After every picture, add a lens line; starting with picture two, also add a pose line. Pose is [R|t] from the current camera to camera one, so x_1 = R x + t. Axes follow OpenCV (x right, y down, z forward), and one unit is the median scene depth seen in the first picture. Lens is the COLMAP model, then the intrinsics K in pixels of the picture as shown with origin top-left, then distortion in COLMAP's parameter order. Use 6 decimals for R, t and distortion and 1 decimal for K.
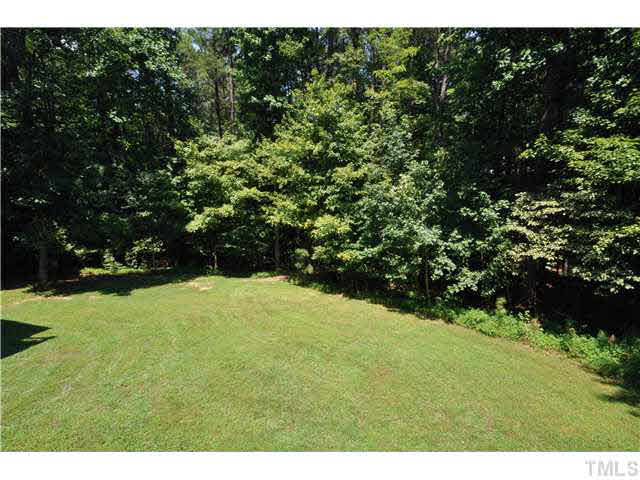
lens RADIAL K [[279.5, 0, 320.6], [0, 279.5, 242.3], [0, 0, 1]] dist [0.003792, -0.000233]
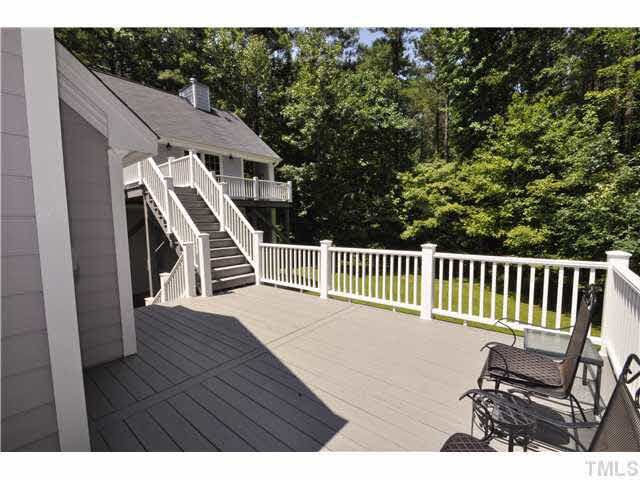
lens RADIAL K [[279.5, 0, 319.8], [0, 279.5, 243.1], [0, 0, 1]] dist [0.003792, -0.000233]
pose [[0.721418, 0.038375, -0.691436, 0.174580], [-0.067862, 0.997575, -0.015440, 0.030351], [0.689167, 0.058061, 0.722273, -0.242106]]
